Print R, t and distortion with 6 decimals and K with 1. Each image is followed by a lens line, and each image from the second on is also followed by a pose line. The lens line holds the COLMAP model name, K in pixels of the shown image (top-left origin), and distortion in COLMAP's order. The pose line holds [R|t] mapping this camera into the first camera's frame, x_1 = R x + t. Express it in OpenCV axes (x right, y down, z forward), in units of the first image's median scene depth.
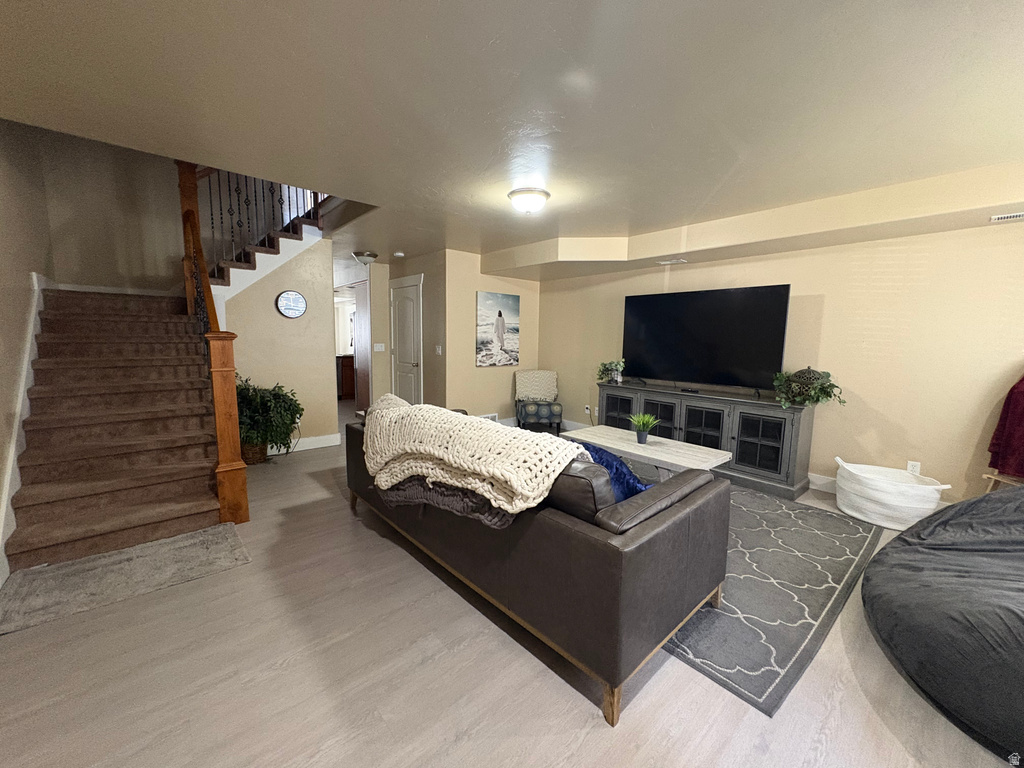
lens RADIAL K [[409.5, 0, 504.9], [0, 409.5, 382.4], [0, 0, 1]] dist [0.002915, 0.000483]
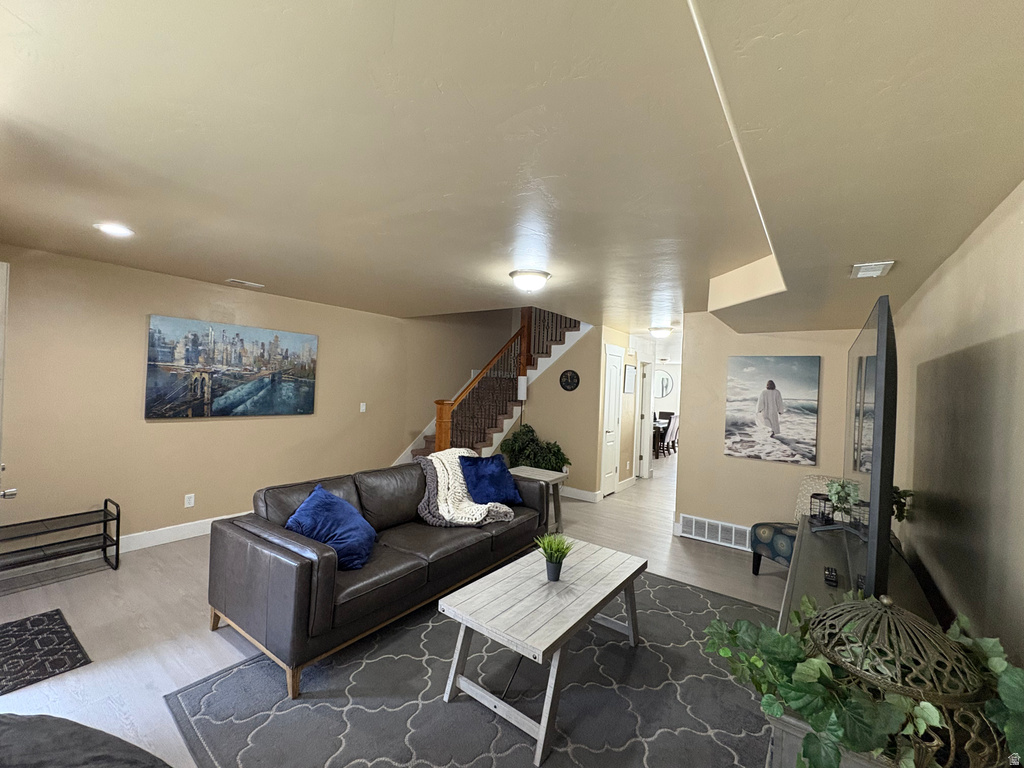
lens RADIAL K [[409.5, 0, 507.4], [0, 409.5, 386.4], [0, 0, 1]] dist [0.002915, 0.000483]
pose [[0.222287, -0.003843, -0.974974, 0.568118], [-0.142469, 0.989130, -0.036381, -0.077426], [0.964516, 0.146991, 0.219323, 0.421217]]
